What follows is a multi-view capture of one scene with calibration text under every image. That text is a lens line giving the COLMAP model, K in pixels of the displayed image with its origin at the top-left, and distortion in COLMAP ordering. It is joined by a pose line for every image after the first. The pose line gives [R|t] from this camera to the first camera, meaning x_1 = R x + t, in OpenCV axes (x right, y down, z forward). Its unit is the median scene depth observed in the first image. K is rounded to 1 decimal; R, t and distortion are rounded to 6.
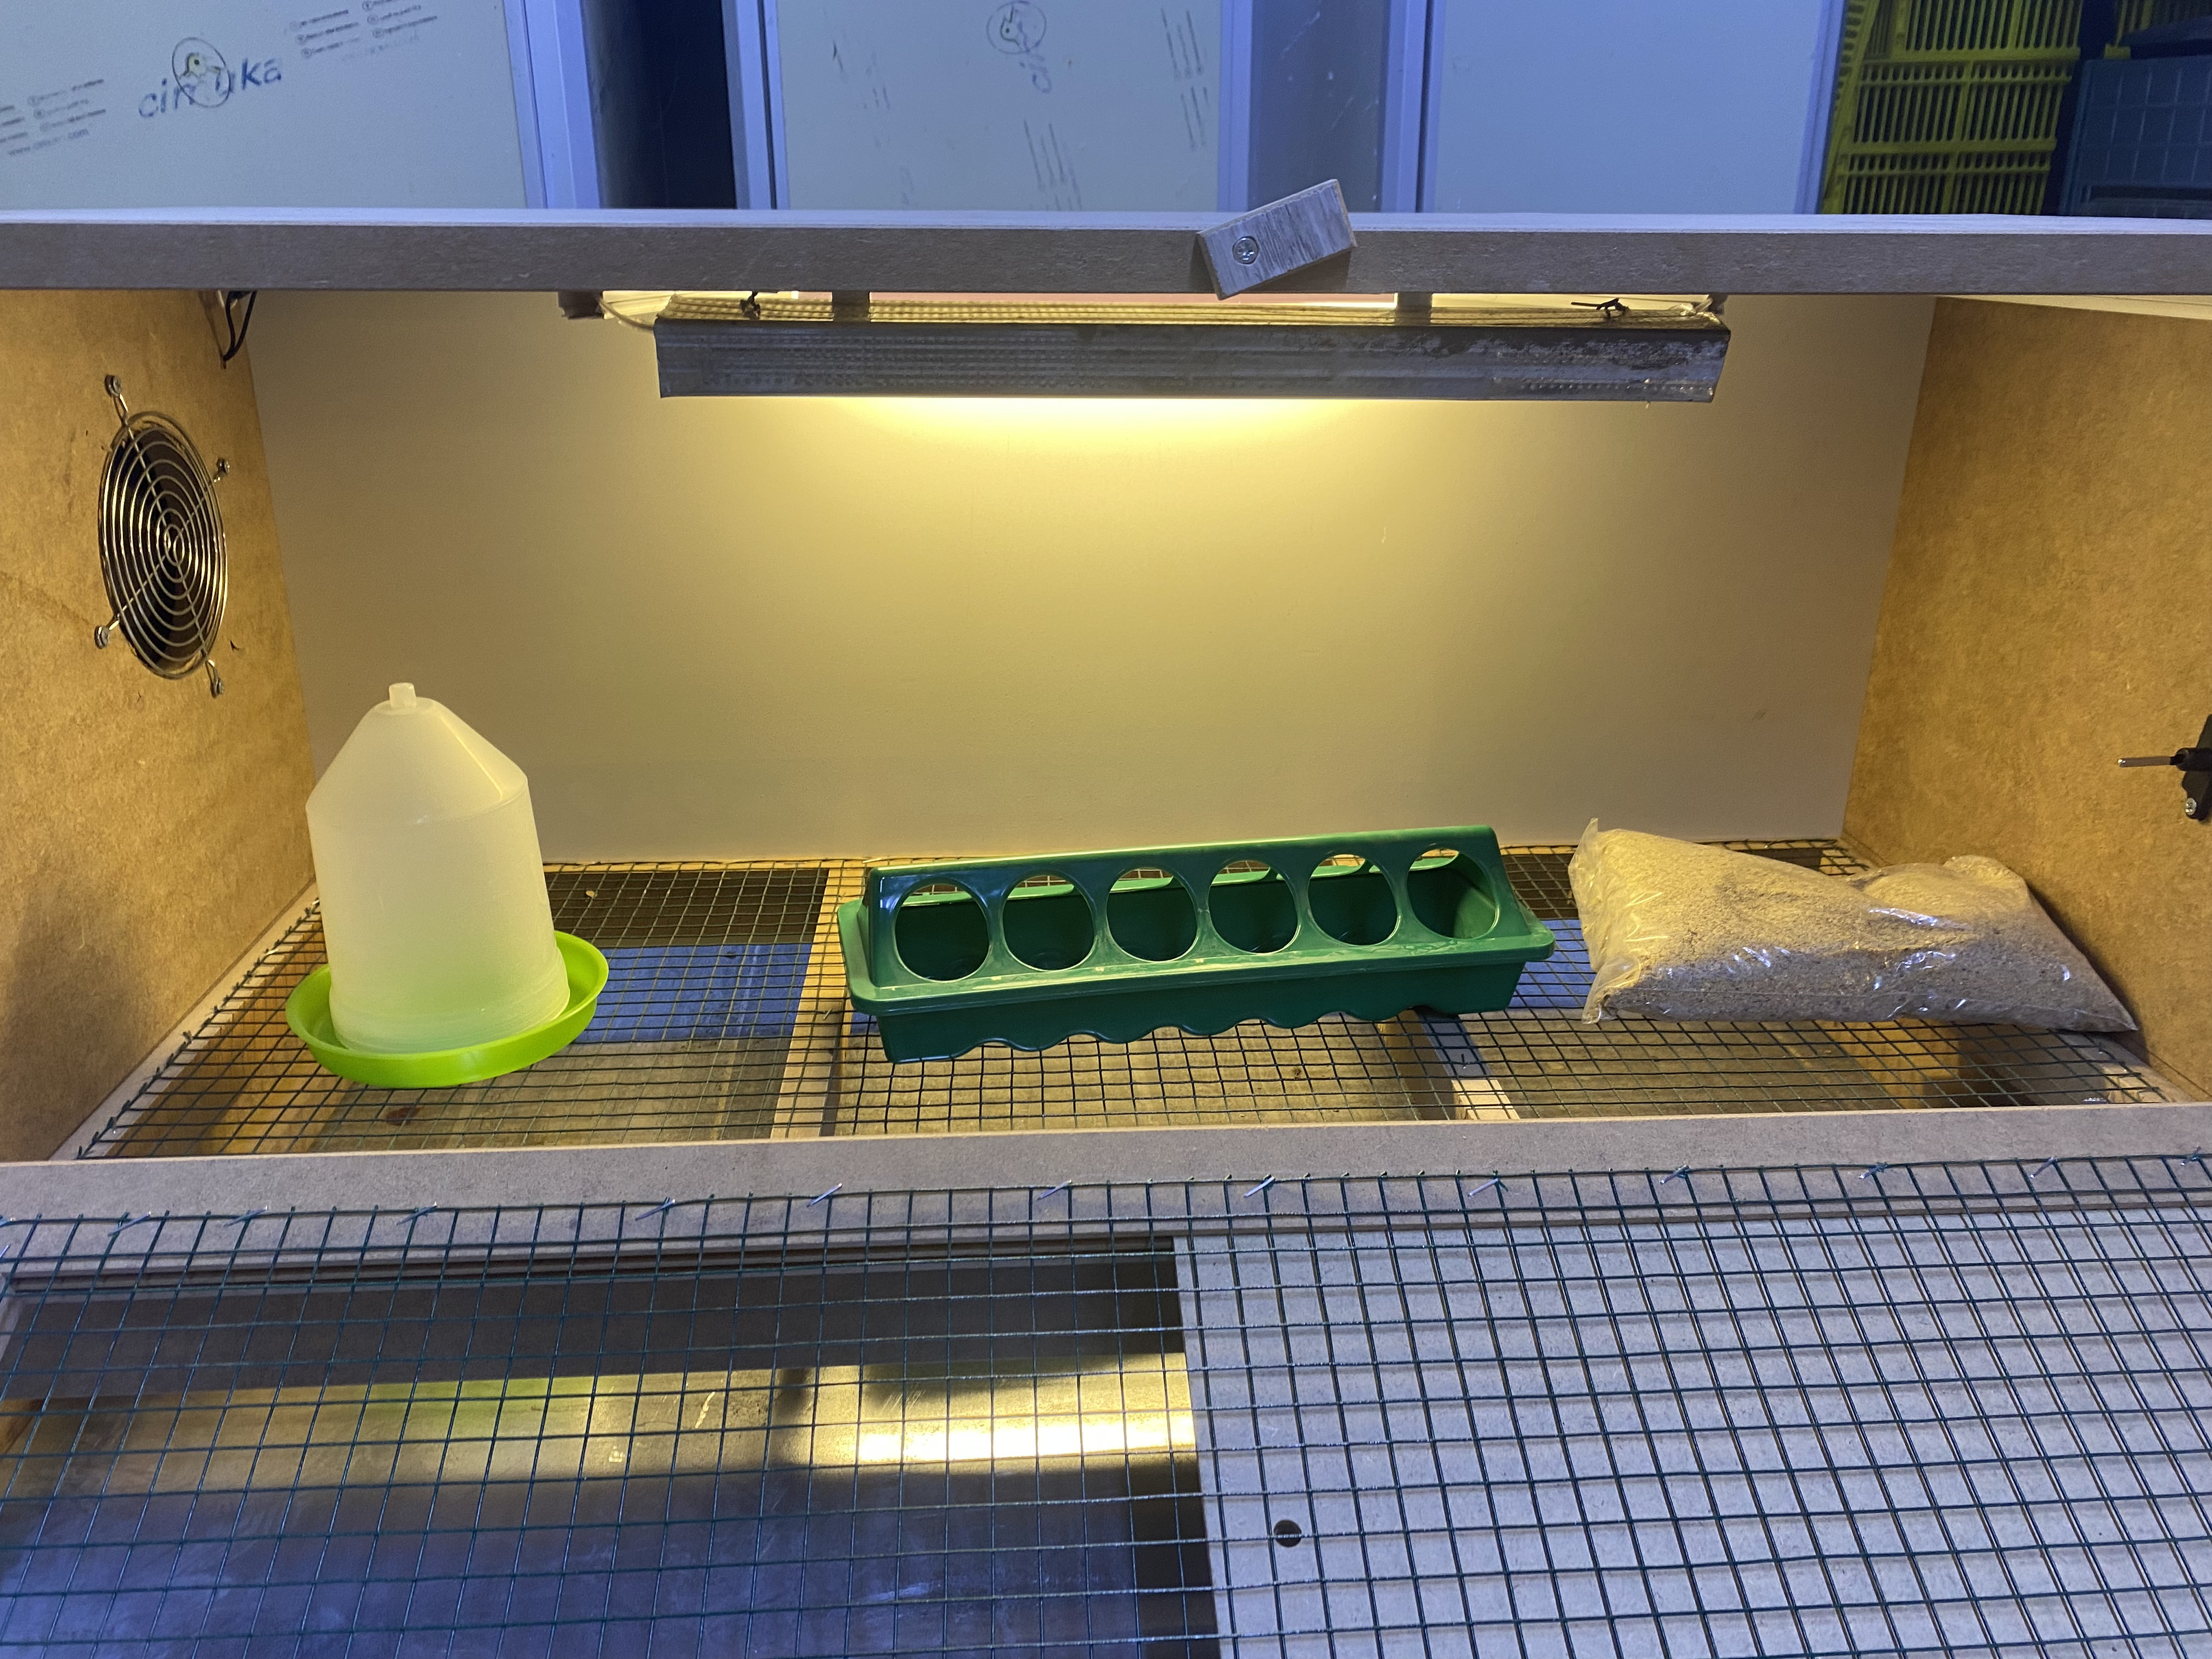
lens RADIAL K [[1693.5, 0, 1088.7], [0, 1693.5, 845.4], [0, 0, 1]] dist [0.017072, -0.021161]
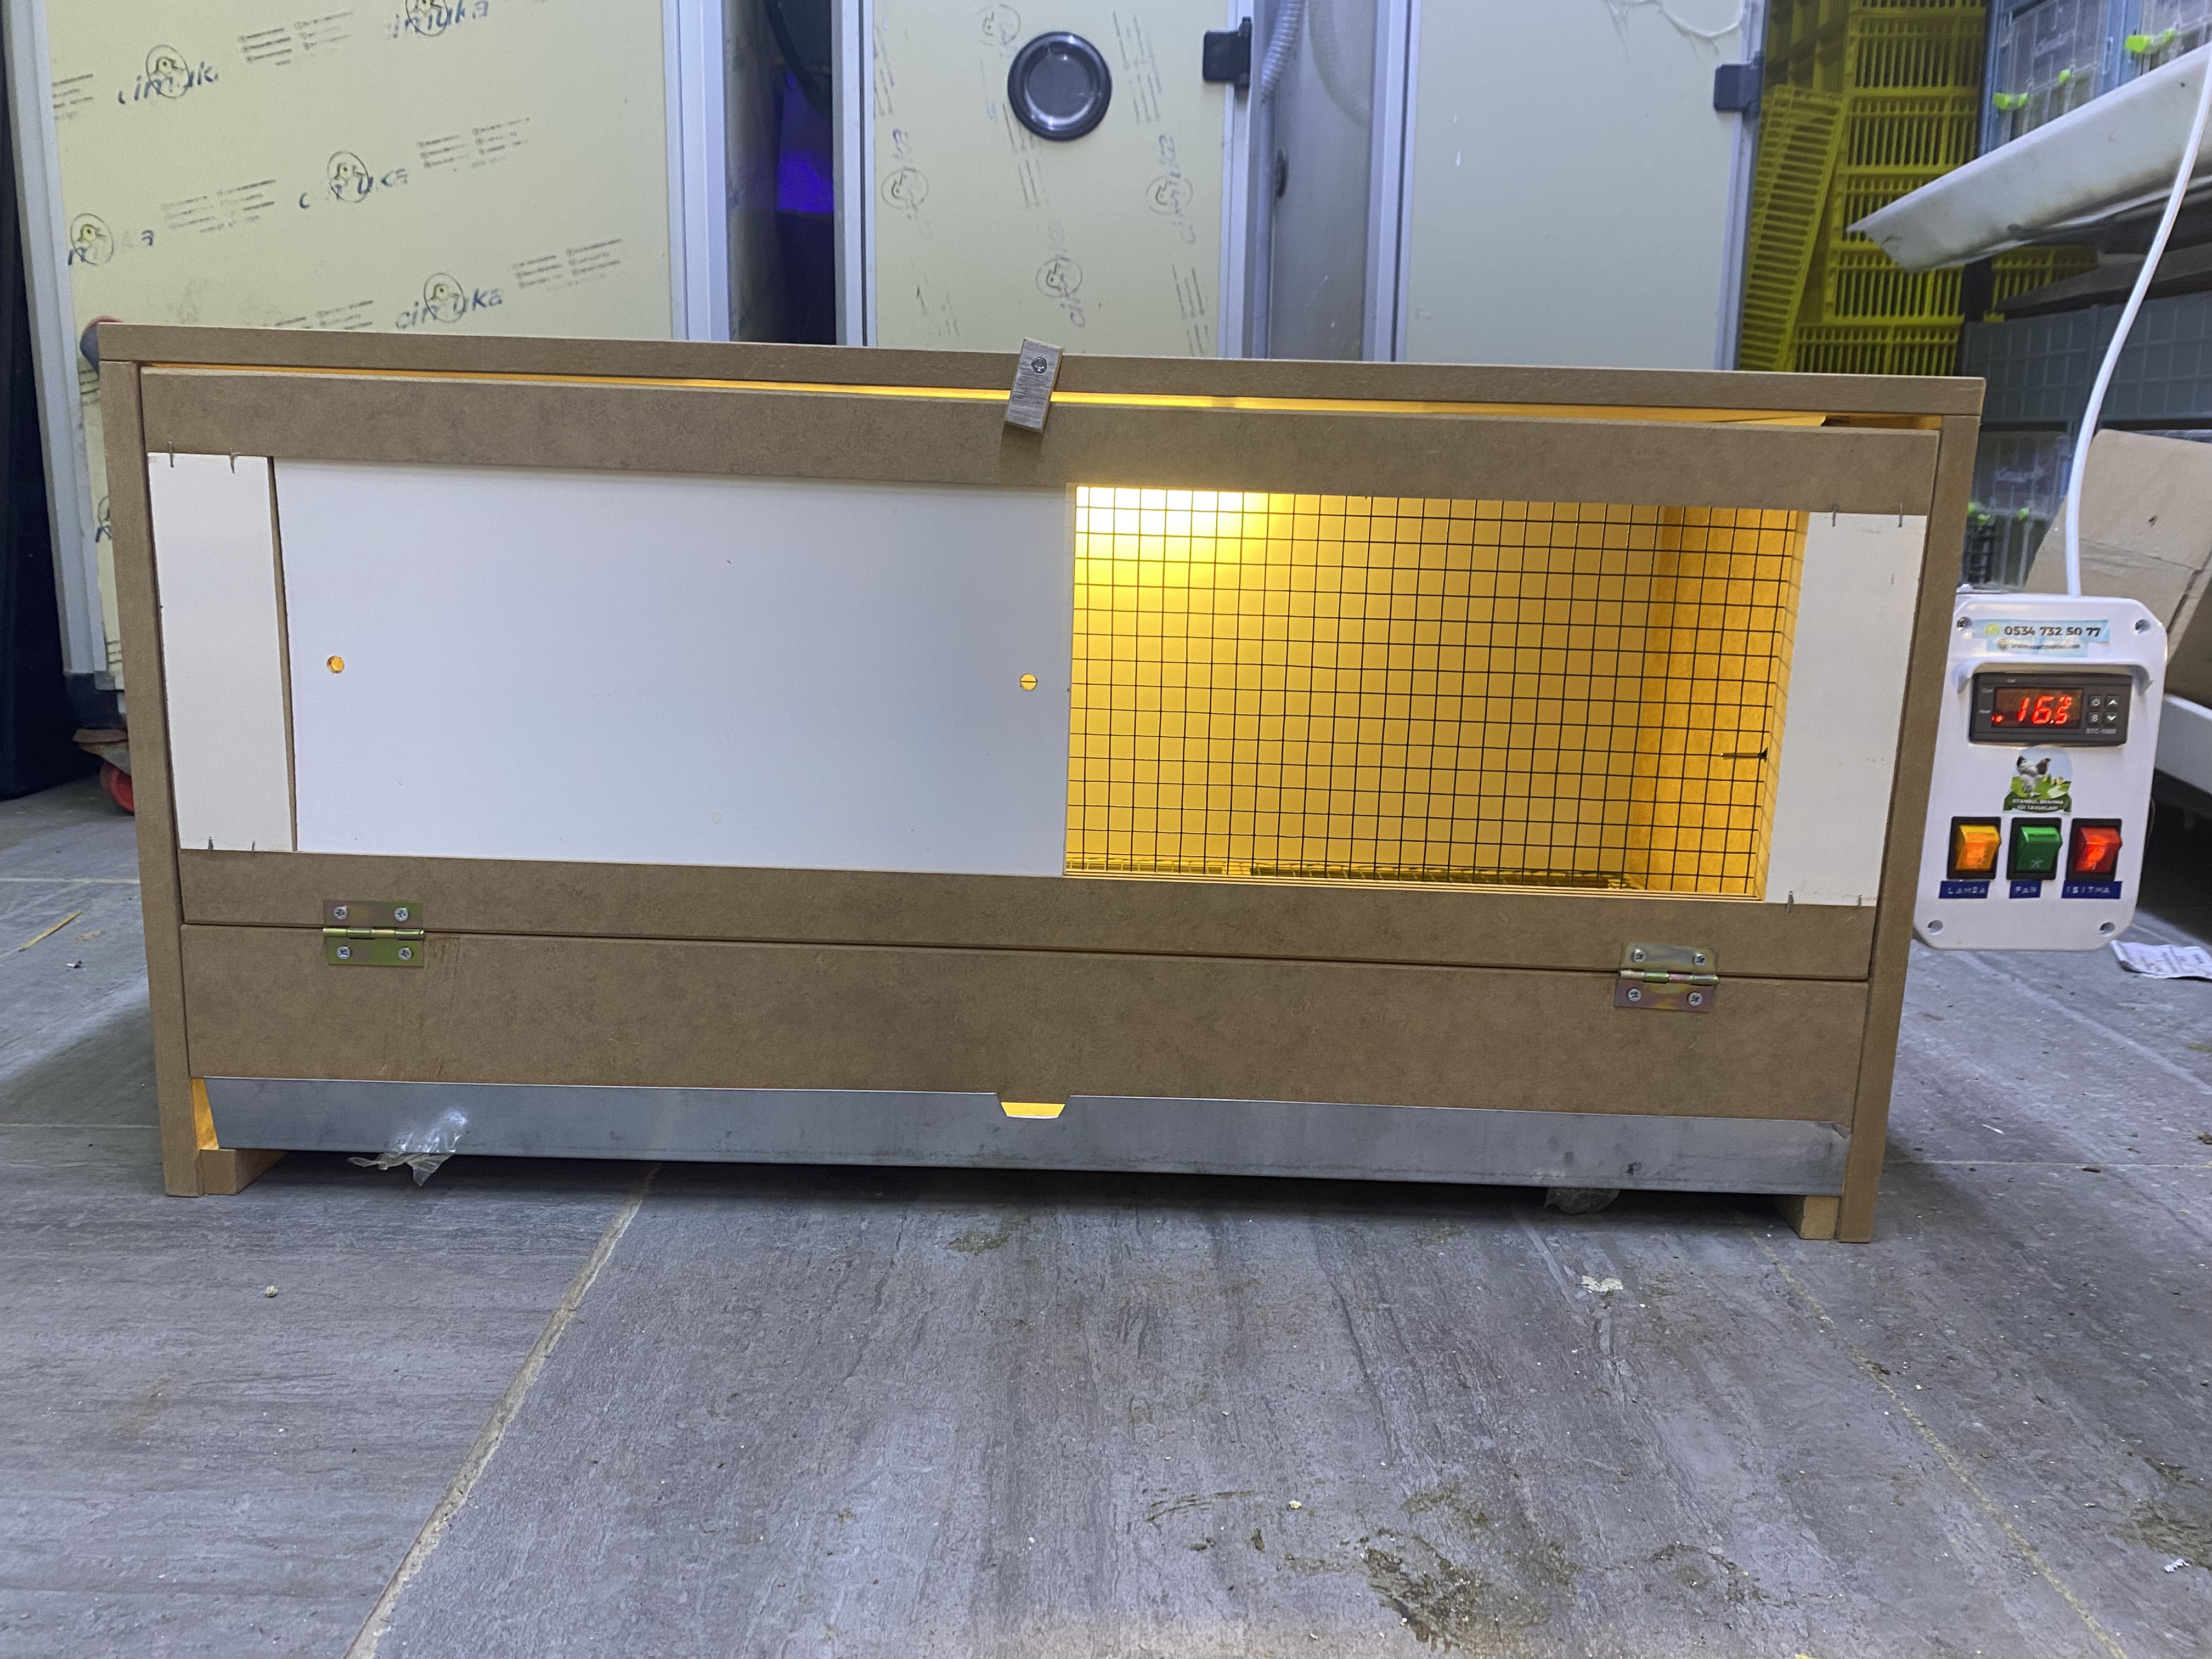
lens RADIAL K [[1693.5, 0, 1105.6], [0, 1693.5, 806.4], [0, 0, 1]] dist [0.017072, -0.021161]
pose [[0.996808, 0.037909, -0.070263, 0.159227], [-0.048826, 0.985774, -0.160827, 0.194574], [0.063166, 0.163745, 0.984478, -0.326593]]
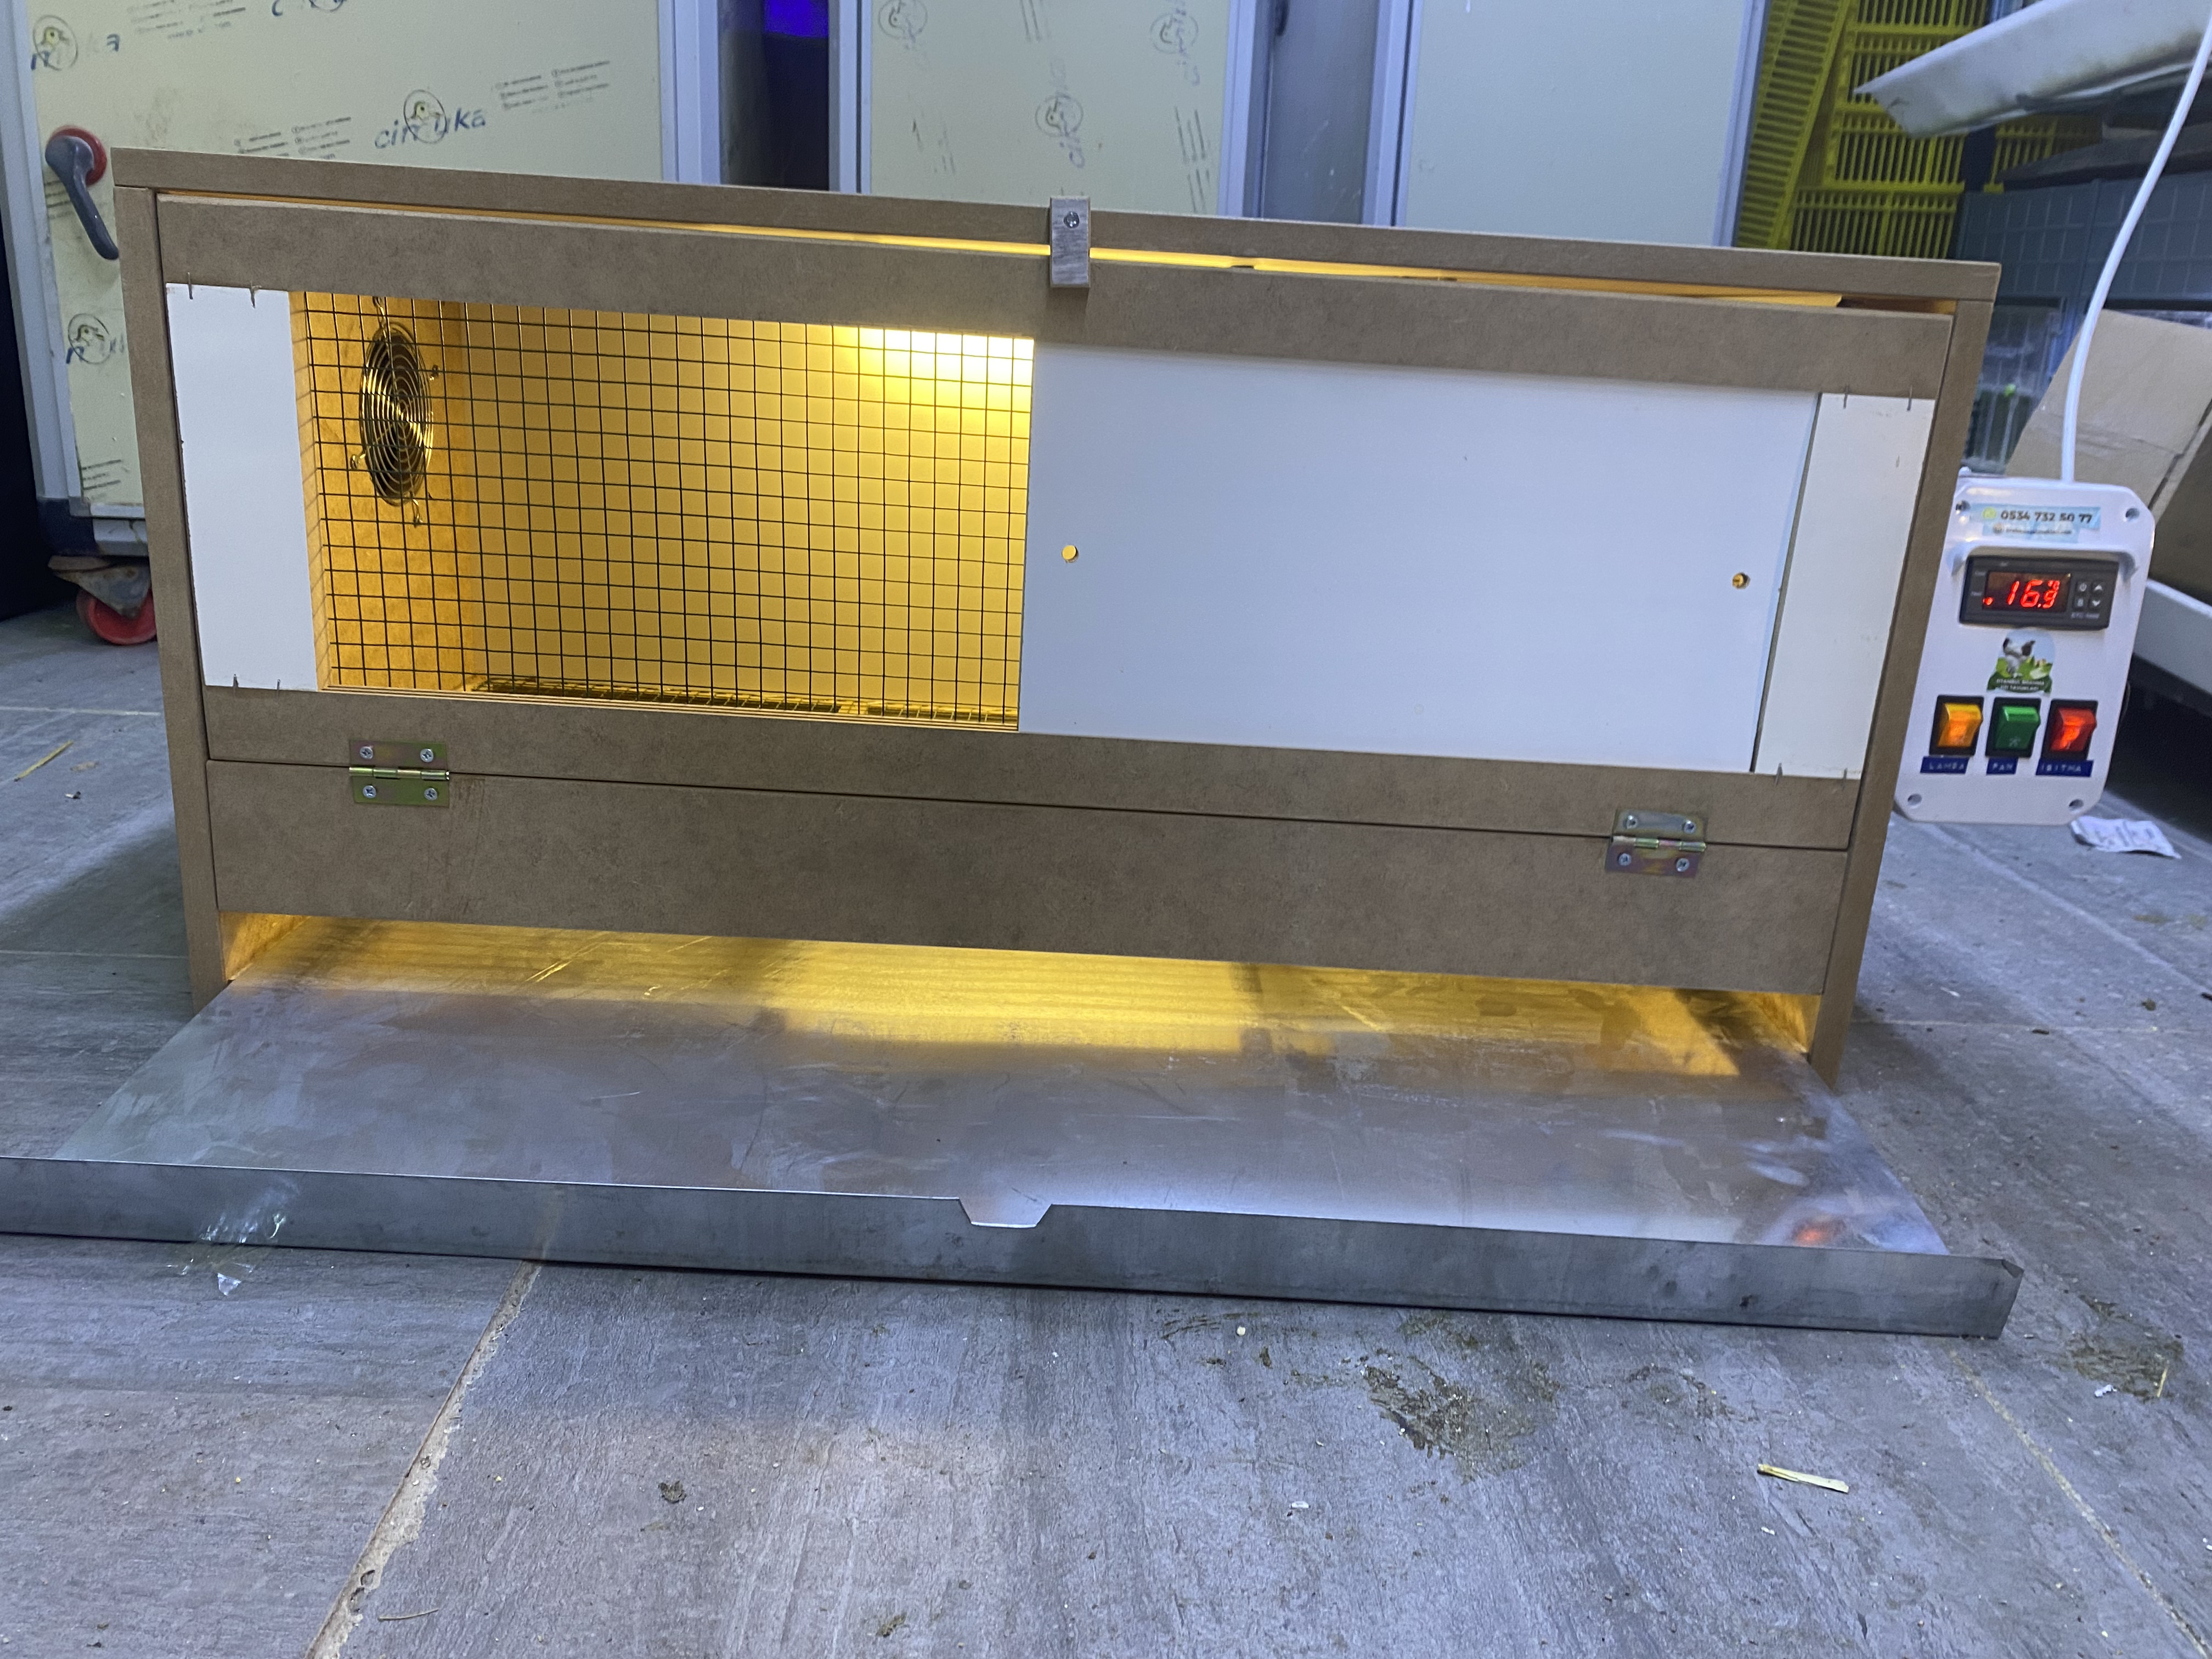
lens RADIAL K [[1693.5, 0, 1115.5], [0, 1693.5, 811.2], [0, 0, 1]] dist [0.017072, -0.021161]
pose [[0.997177, 0.065593, -0.036551, 0.128099], [-0.068089, 0.995088, -0.071856, 0.194804], [0.031658, 0.074142, 0.996745, -0.354026]]
